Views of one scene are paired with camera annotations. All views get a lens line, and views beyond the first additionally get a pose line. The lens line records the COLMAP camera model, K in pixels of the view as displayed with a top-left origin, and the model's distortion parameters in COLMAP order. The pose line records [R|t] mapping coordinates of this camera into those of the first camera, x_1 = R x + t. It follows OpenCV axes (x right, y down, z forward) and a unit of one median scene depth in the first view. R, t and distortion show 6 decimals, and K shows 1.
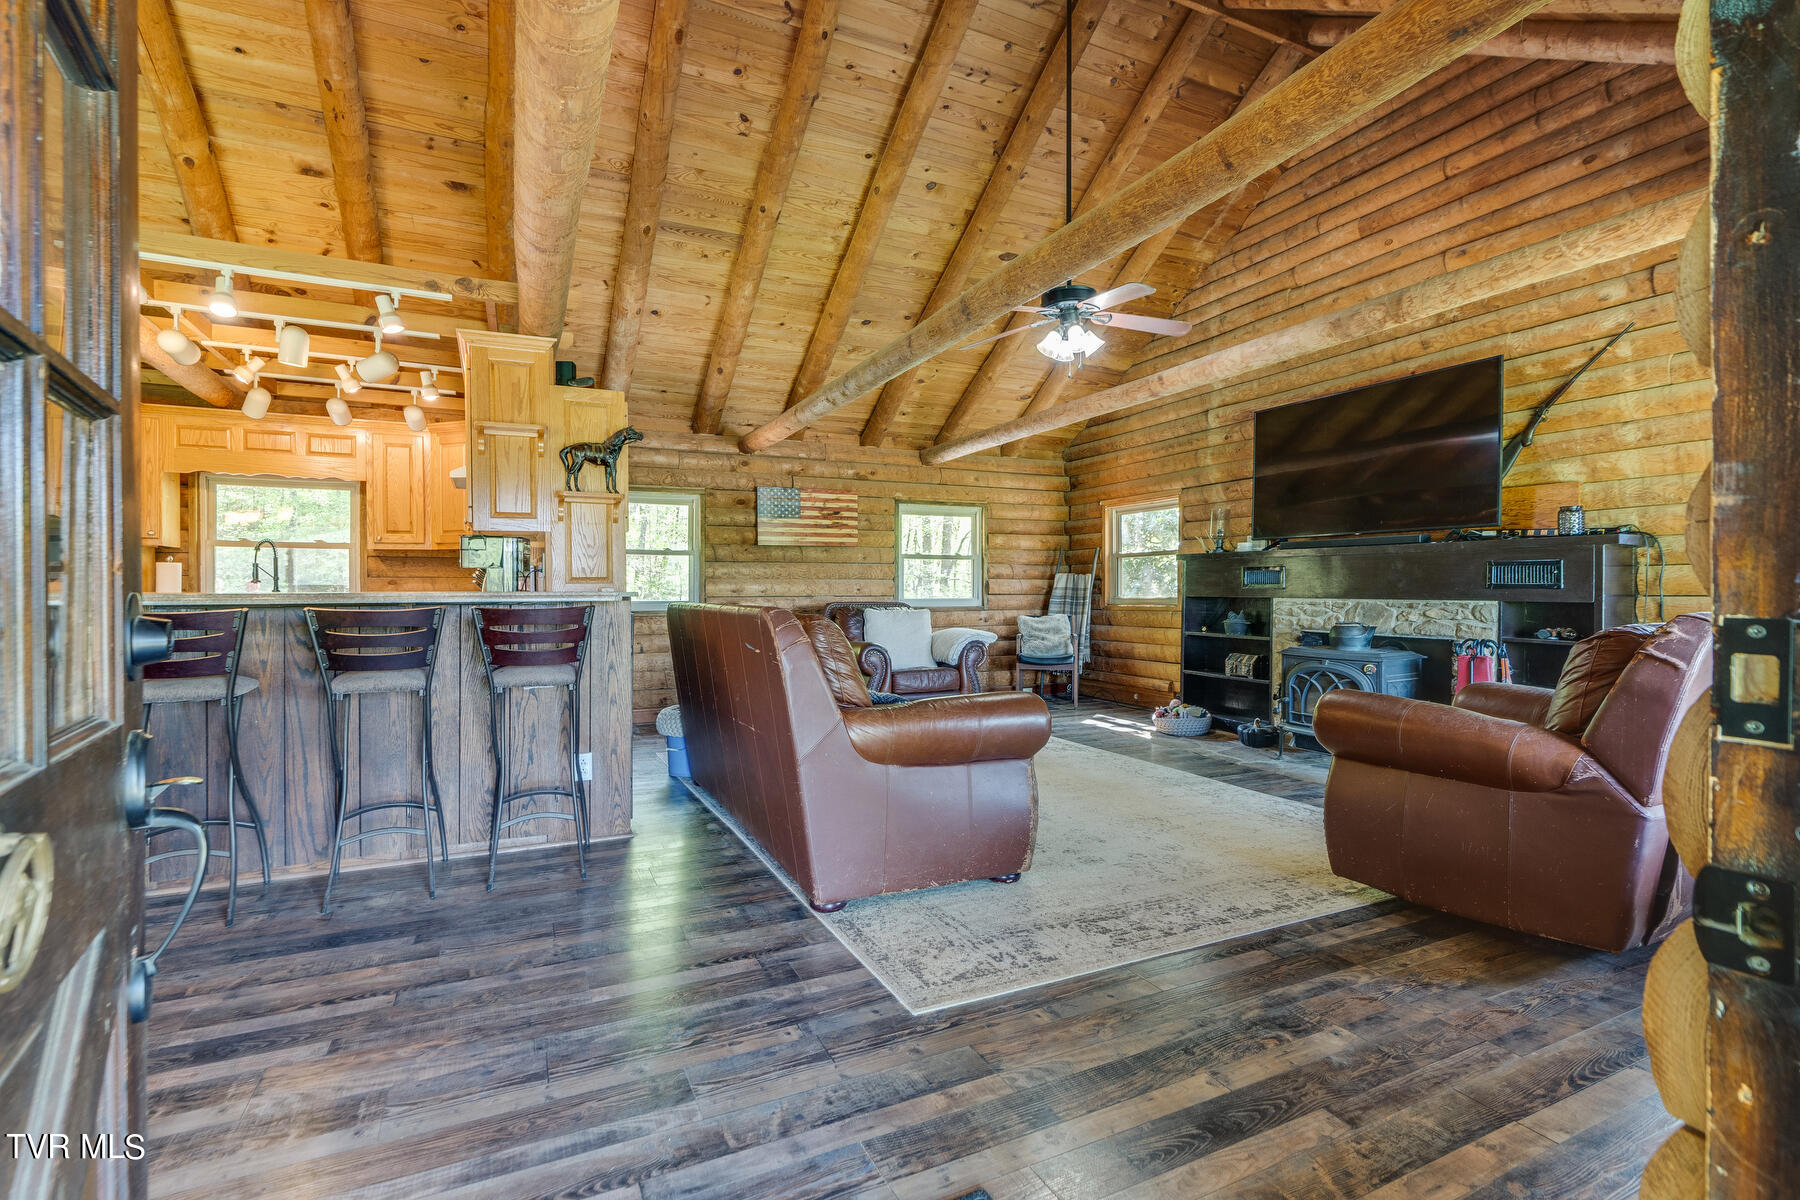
lens RADIAL K [[821.9, 0, 890.3], [0, 821.9, 594.7], [0, 0, 1]] dist [0.001052, 0.000141]
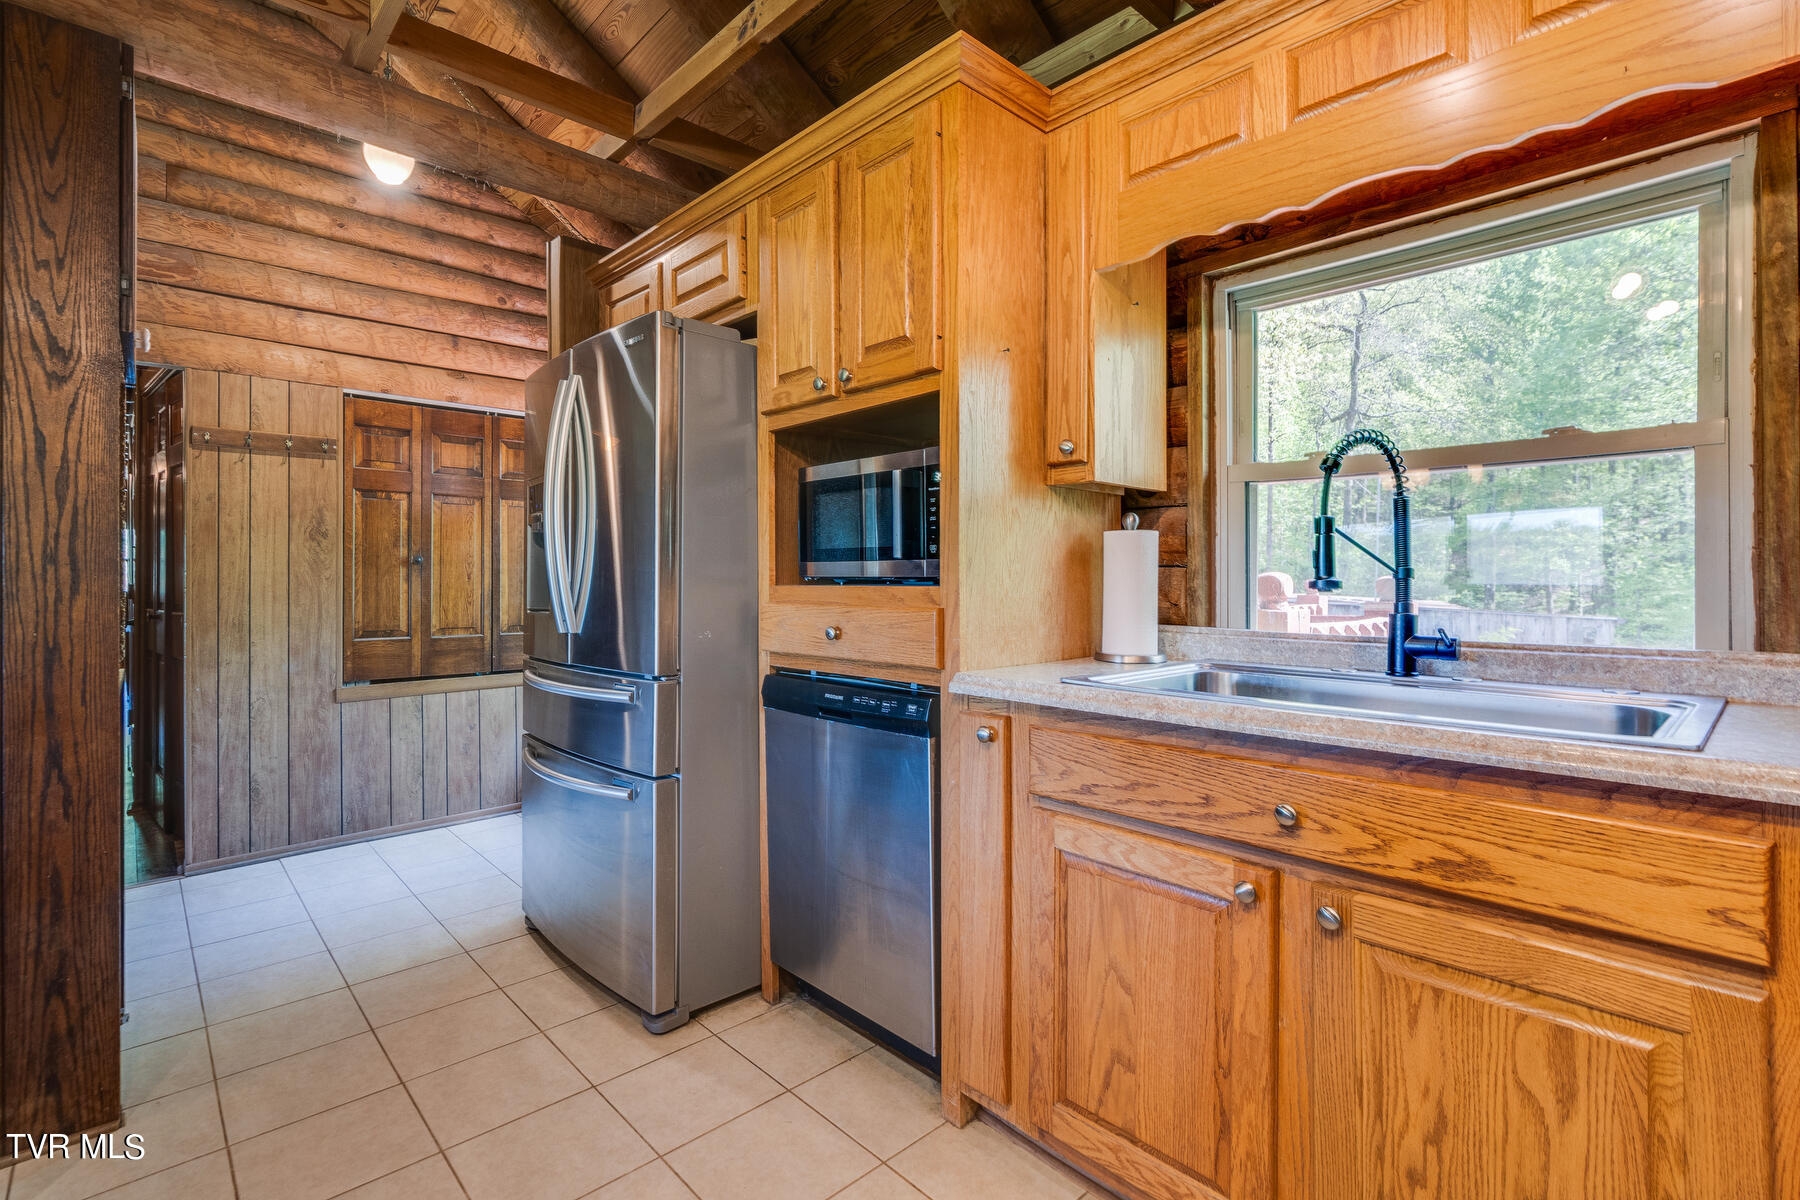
lens RADIAL K [[821.9, 0, 888.0], [0, 821.9, 581.8], [0, 0, 1]] dist [0.001052, 0.000141]
pose [[0.294117, 0.006801, -0.955745, -0.713551], [-0.007268, 0.999962, 0.004879, -0.021864], [0.955742, 0.005512, 0.294155, 1.014479]]
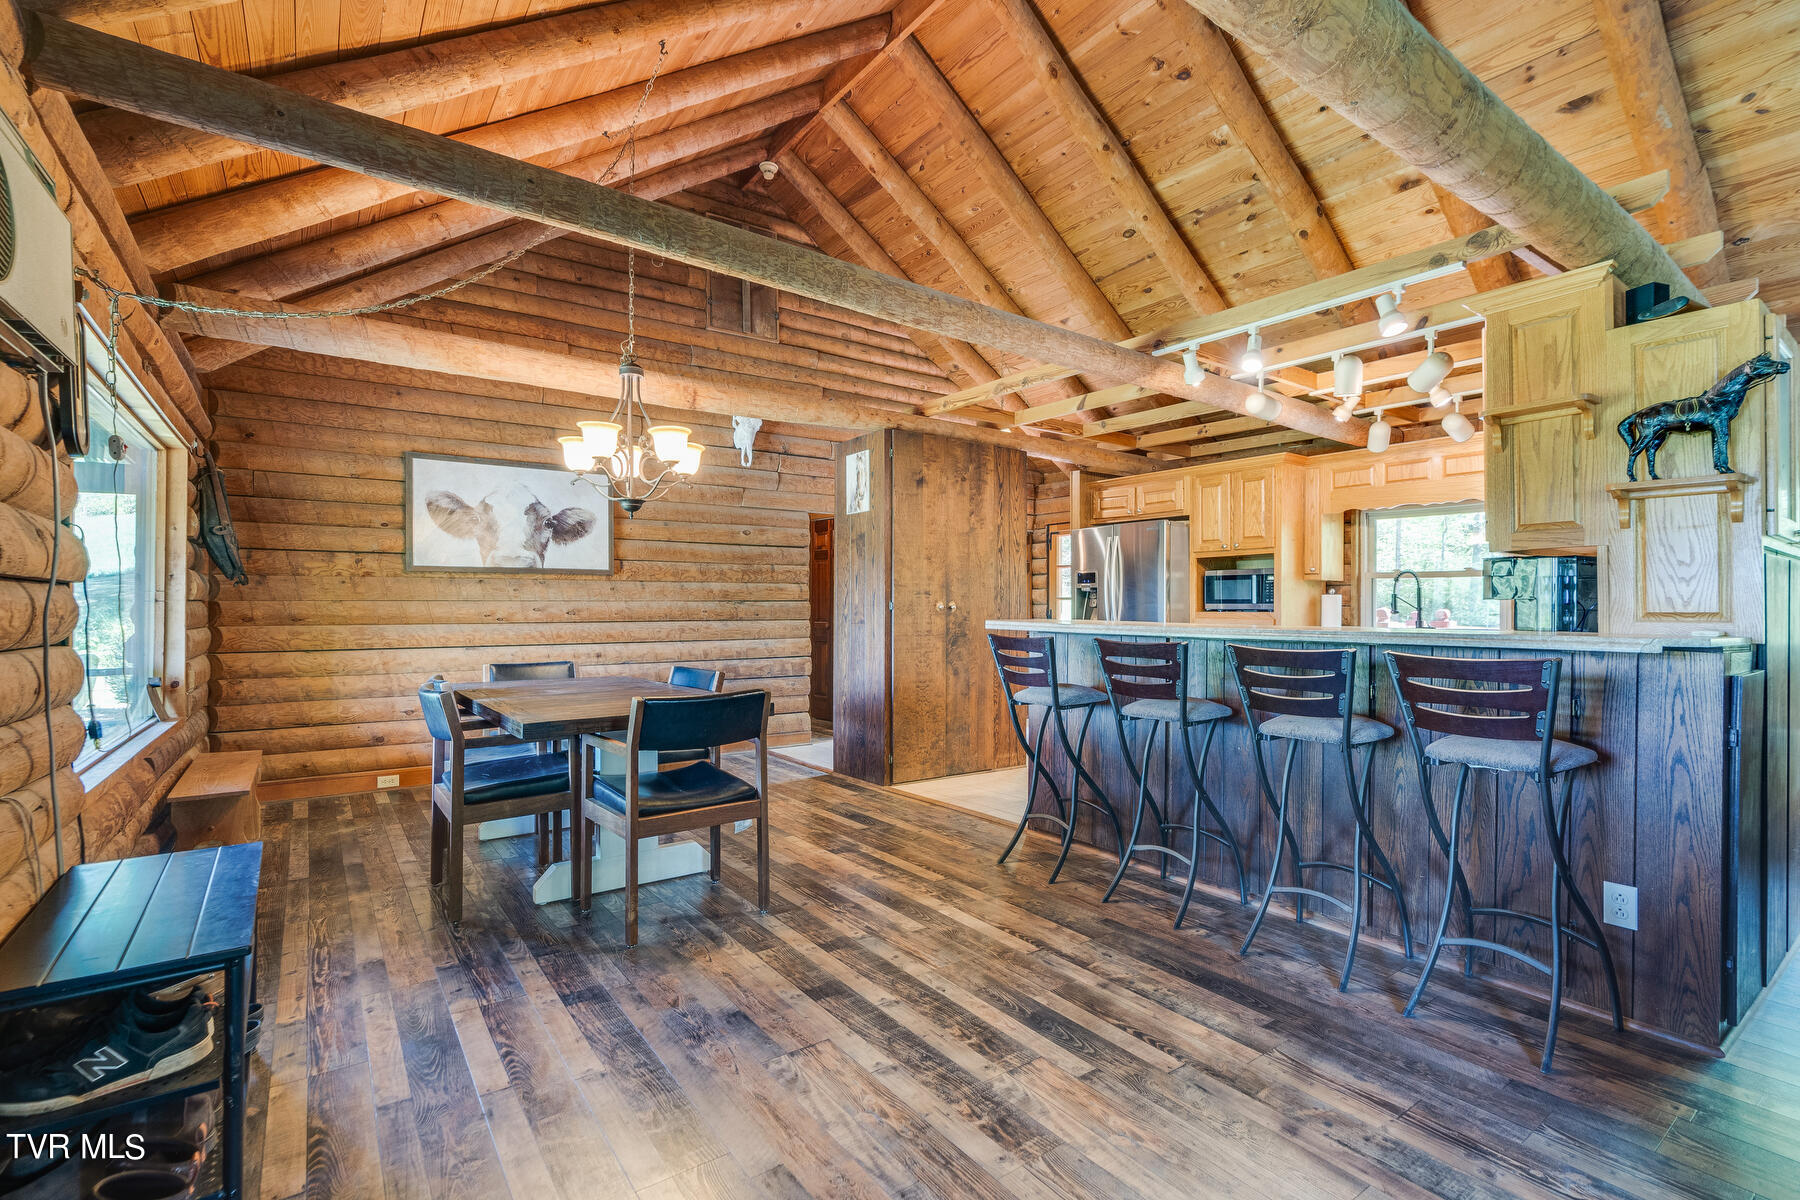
lens RADIAL K [[821.9, 0, 906.1], [0, 821.9, 606.1], [0, 0, 1]] dist [0.001052, 0.000141]
pose [[0.177465, 0.000910, -0.984127, 0.153092], [-0.015016, 0.999886, -0.001783, -0.016232], [0.984013, 0.015094, 0.177458, 0.304003]]
